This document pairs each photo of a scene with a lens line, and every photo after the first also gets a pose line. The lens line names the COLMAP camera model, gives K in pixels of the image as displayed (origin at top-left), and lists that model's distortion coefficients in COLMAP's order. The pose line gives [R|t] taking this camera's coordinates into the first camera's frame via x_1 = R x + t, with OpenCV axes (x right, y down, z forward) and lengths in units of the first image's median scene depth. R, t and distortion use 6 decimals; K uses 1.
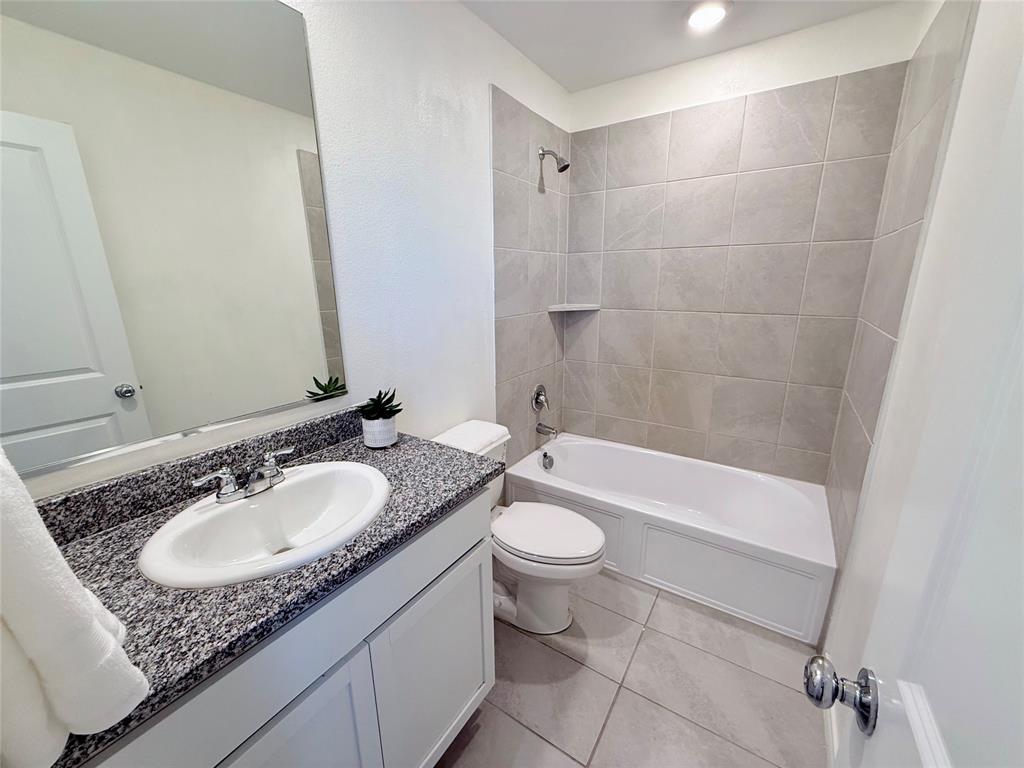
lens RADIAL K [[406.3, 0, 516.2], [0, 406.3, 391.3], [0, 0, 1]] dist [-0.005915, -0.000232]
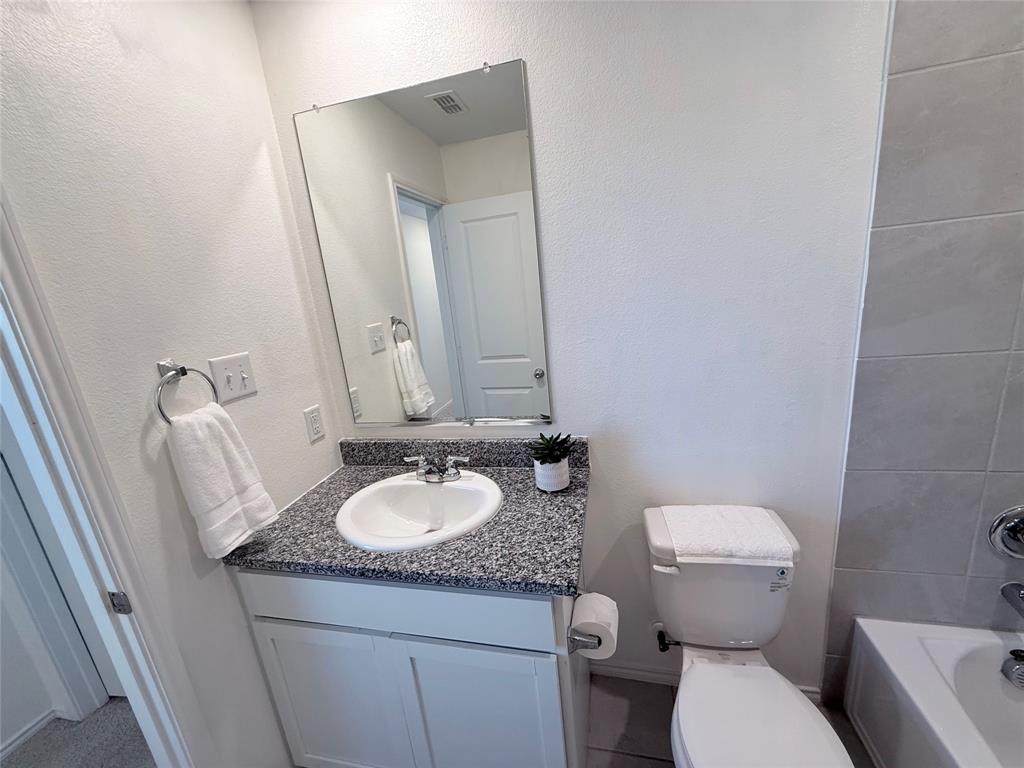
lens RADIAL K [[406.3, 0, 508.2], [0, 406.3, 391.7], [0, 0, 1]] dist [-0.005915, -0.000232]
pose [[0.331747, 0.214998, -0.918542, 0.590548], [-0.156253, 0.972757, 0.171255, -0.296950], [0.930338, 0.086712, 0.356303, 0.698201]]
